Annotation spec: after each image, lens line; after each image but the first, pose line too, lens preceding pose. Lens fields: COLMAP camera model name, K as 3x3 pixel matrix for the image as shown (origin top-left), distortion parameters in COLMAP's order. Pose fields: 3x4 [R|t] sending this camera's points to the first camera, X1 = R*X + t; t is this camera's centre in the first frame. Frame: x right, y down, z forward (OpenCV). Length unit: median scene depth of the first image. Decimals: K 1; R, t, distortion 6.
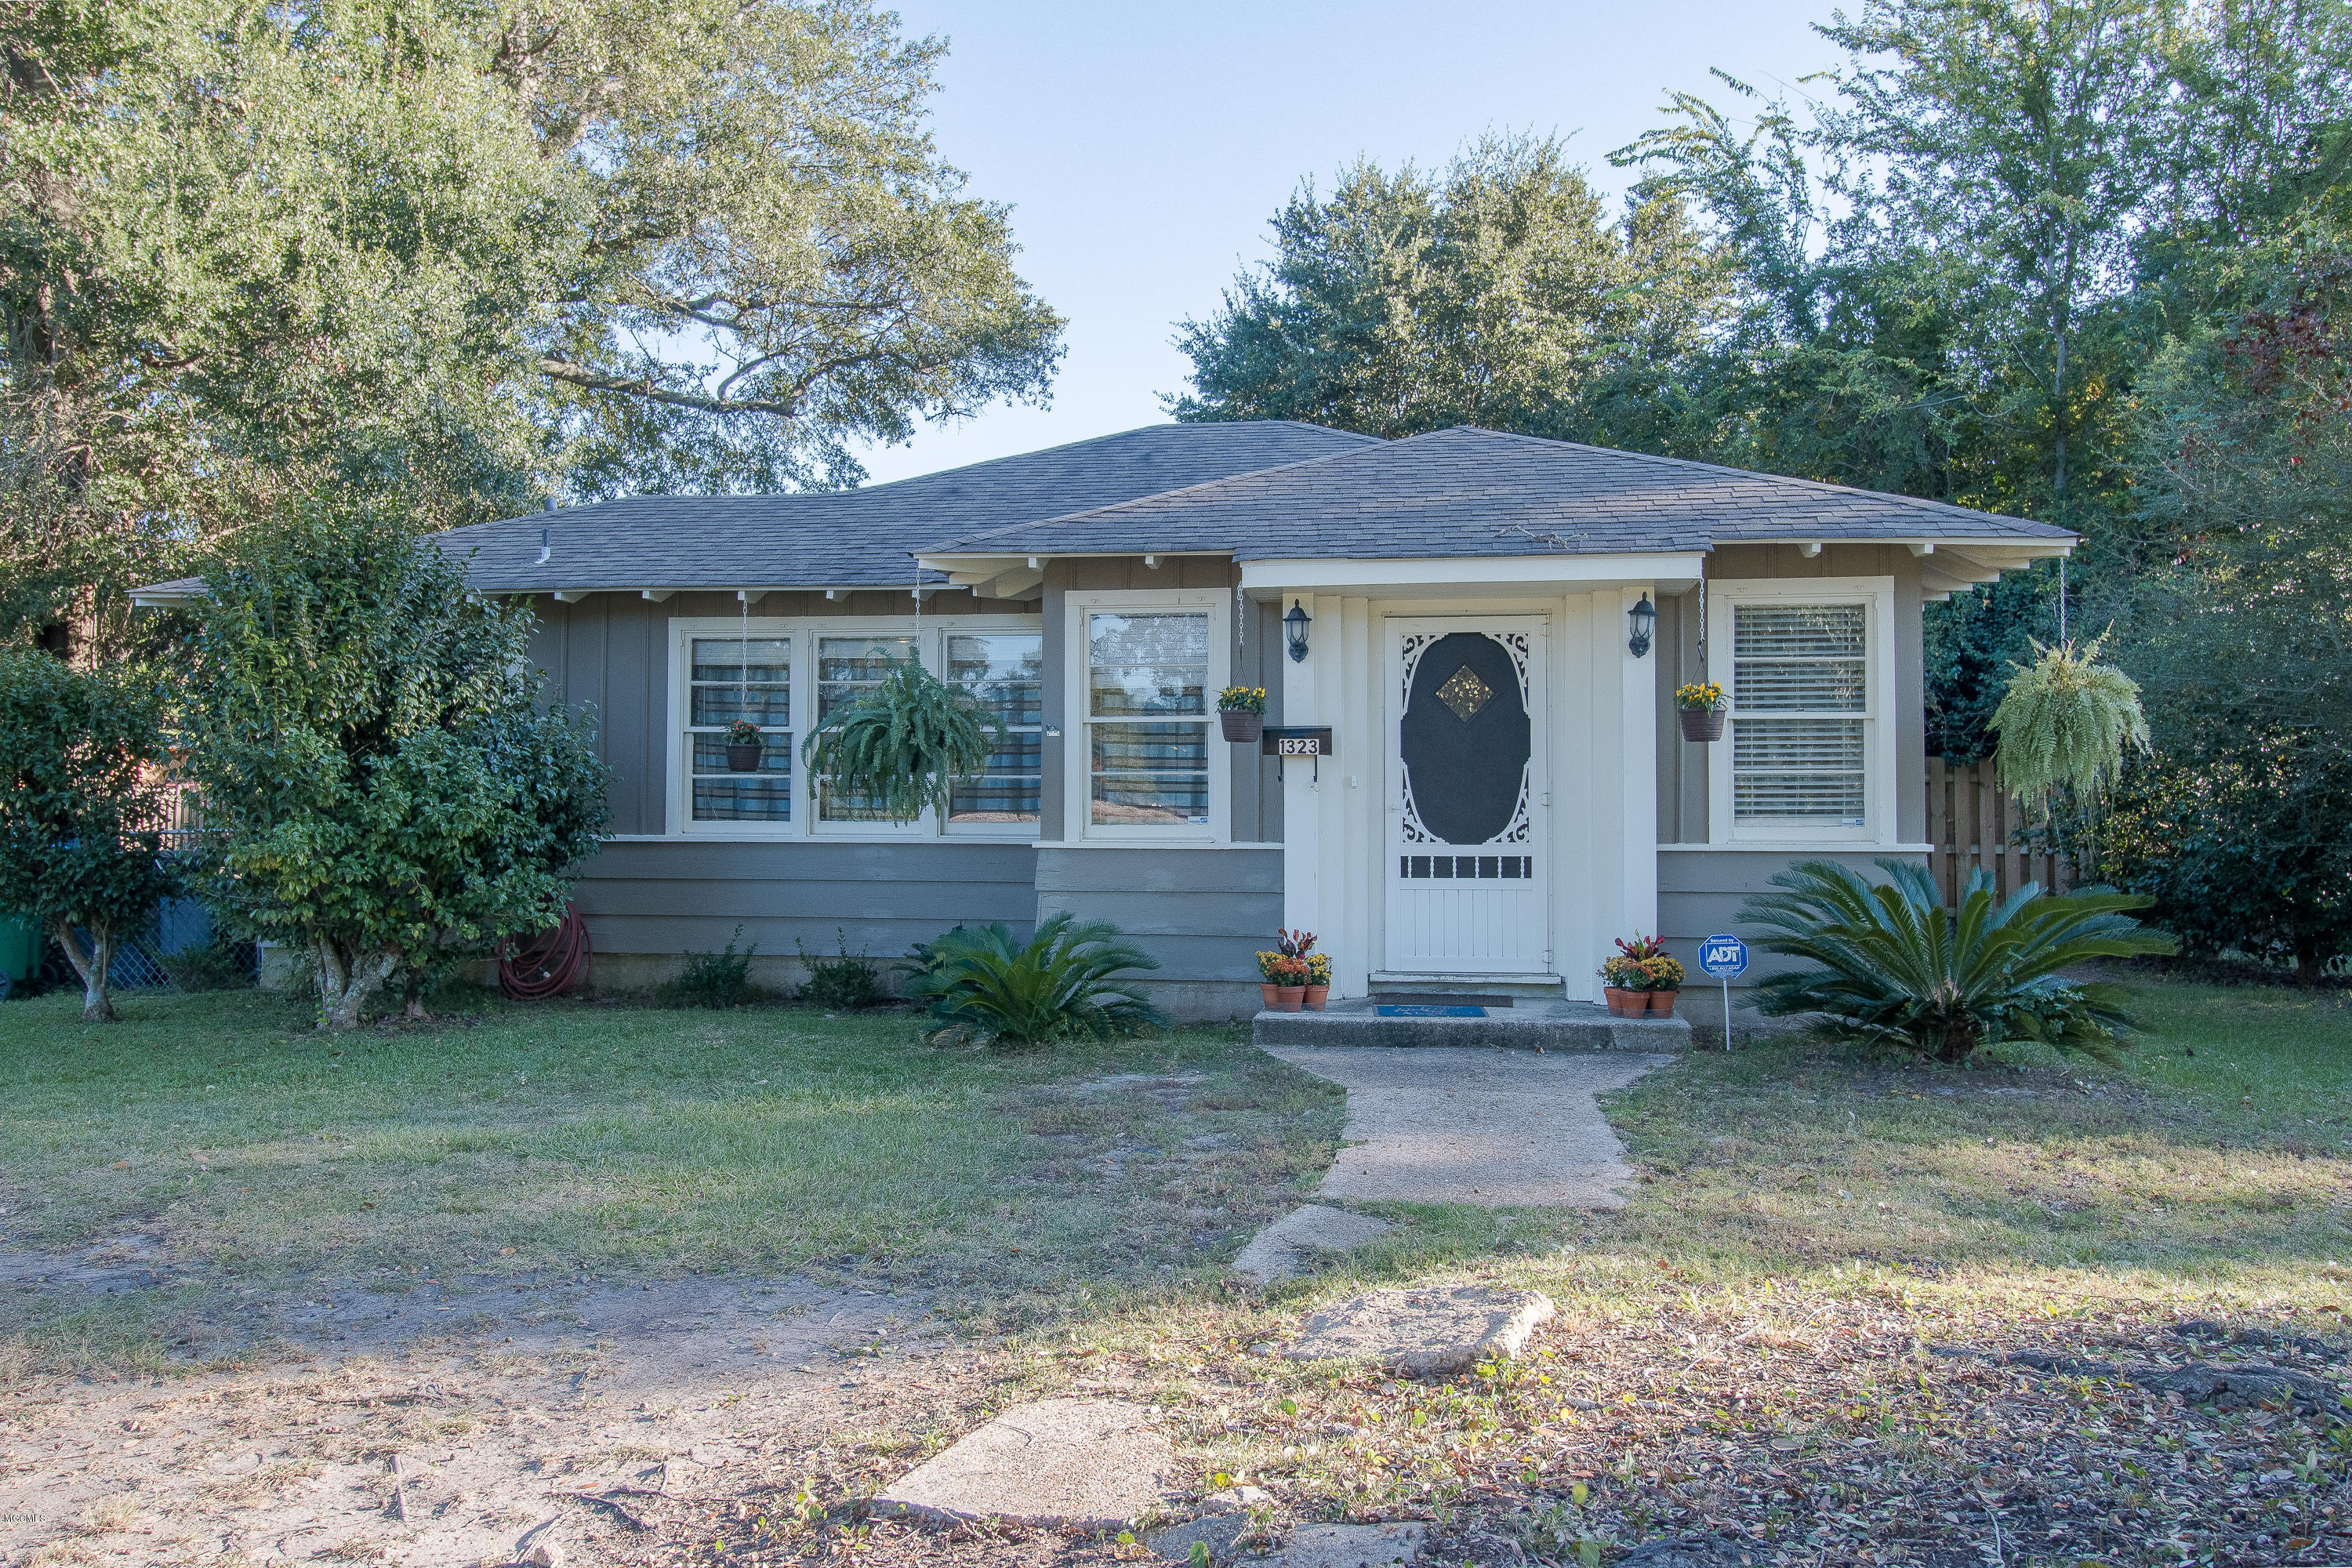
lens RADIAL K [[1820.4, 0, 1176.0], [0, 1820.4, 784.0], [0, 0, 1]] dist [0.013836, -0.002499]
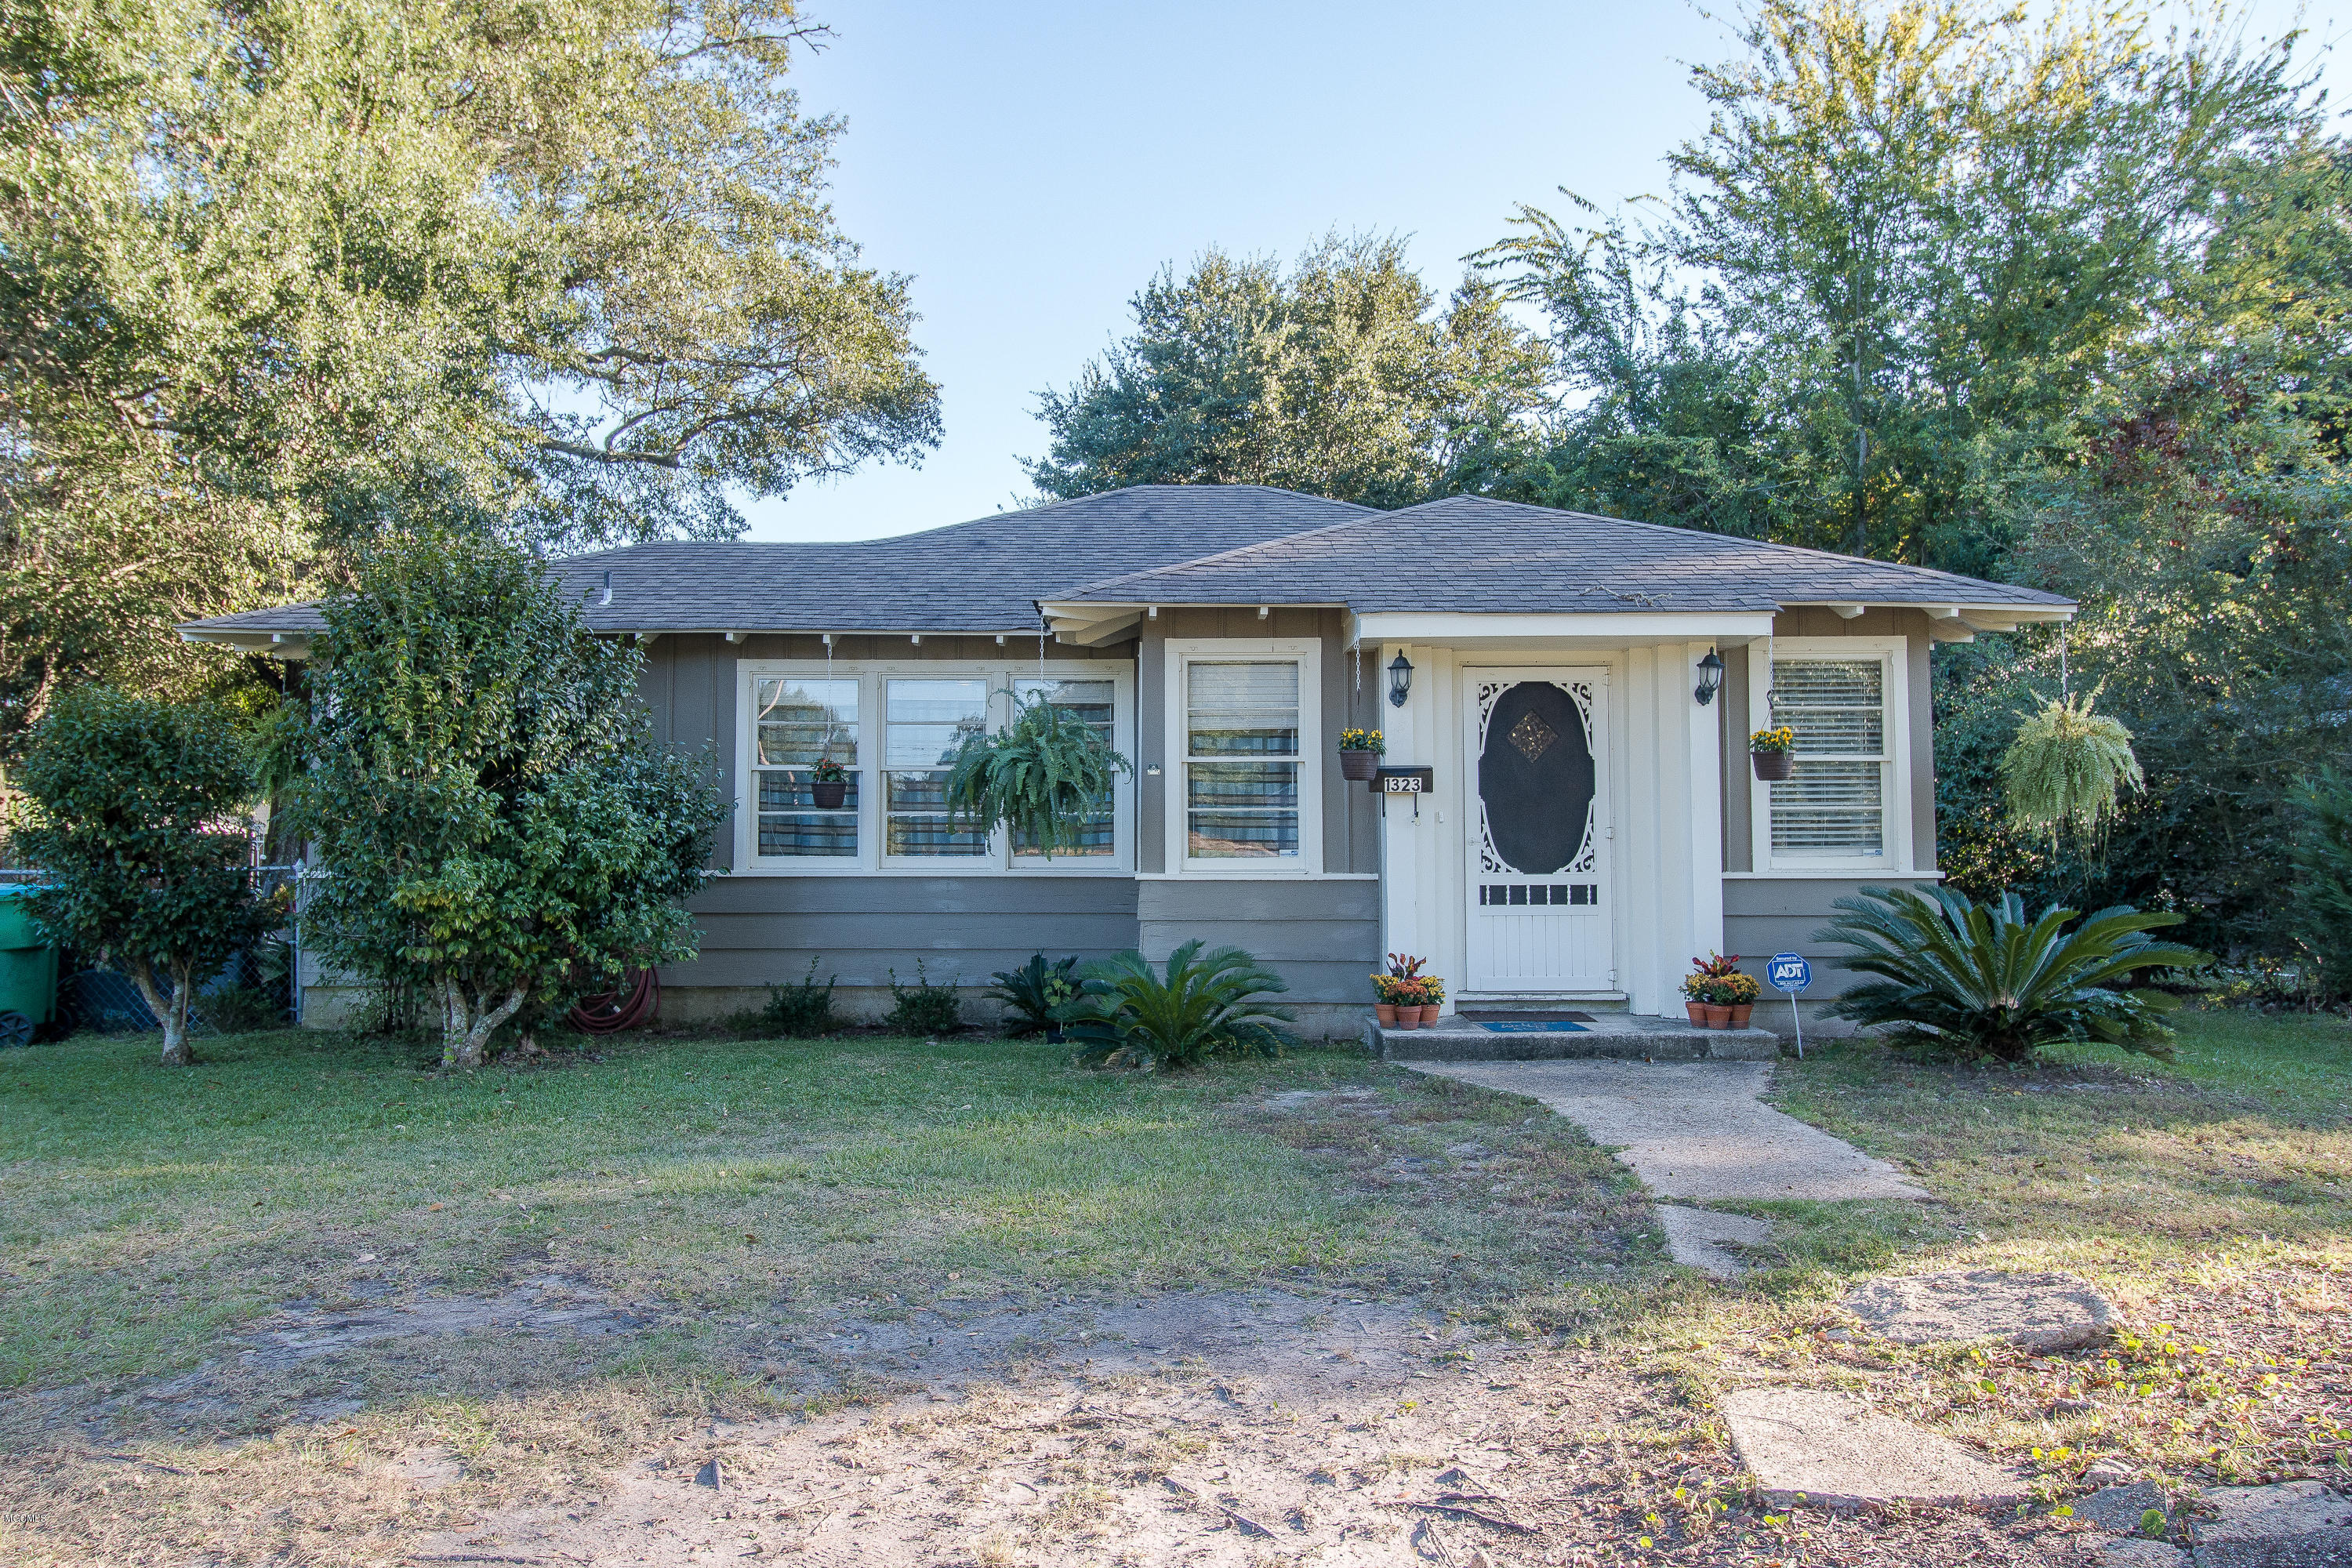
lens RADIAL K [[1691.2, 0, 1176.0], [0, 1691.2, 784.0], [0, 0, 1]] dist [0.008214, -0.000744]
pose [[0.988999, 0.001725, 0.147912, -0.207643], [0.001635, 0.999743, -0.022590, 0.001525], [-0.147913, 0.022583, 0.988742, 0.022459]]
